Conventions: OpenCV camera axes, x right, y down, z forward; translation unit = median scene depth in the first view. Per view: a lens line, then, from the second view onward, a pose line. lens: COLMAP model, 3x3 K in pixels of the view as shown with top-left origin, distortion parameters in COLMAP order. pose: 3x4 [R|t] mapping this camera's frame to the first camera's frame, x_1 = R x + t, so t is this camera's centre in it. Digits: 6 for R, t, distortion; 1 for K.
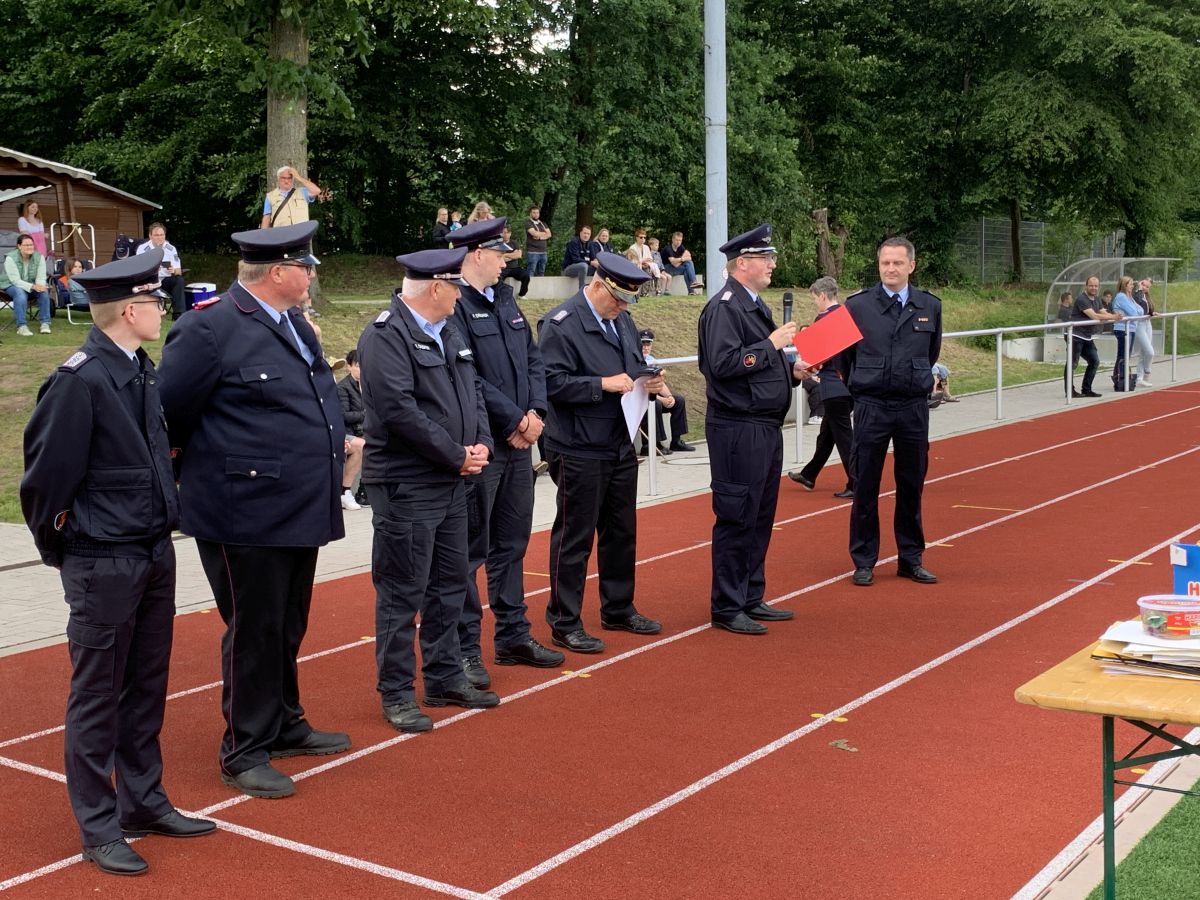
lens RADIAL K [[1497.1, 0, 593.9], [0, 1497.1, 441.3], [0, 0, 1]] dist [0.185680, 0.000000]
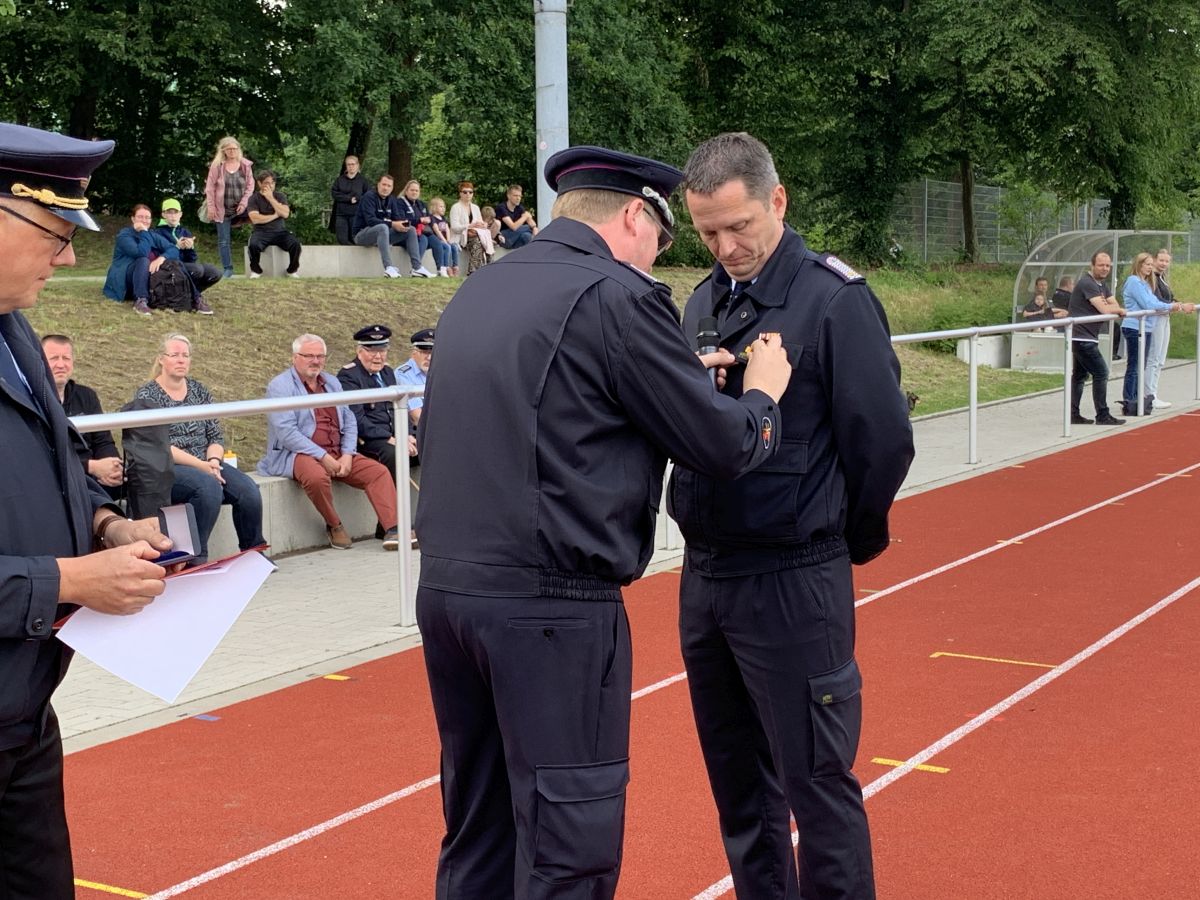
lens RADIAL K [[1825.4, 0, 574.6], [0, 1825.4, 455.9], [0, 0, 1]] dist [0.175507, 0.000000]
pose [[0.997566, -0.000255, 0.069722, 0.018555], [0.000230, 1.000000, 0.000361, -0.009894], [-0.069722, -0.000344, 0.997566, 0.111711]]
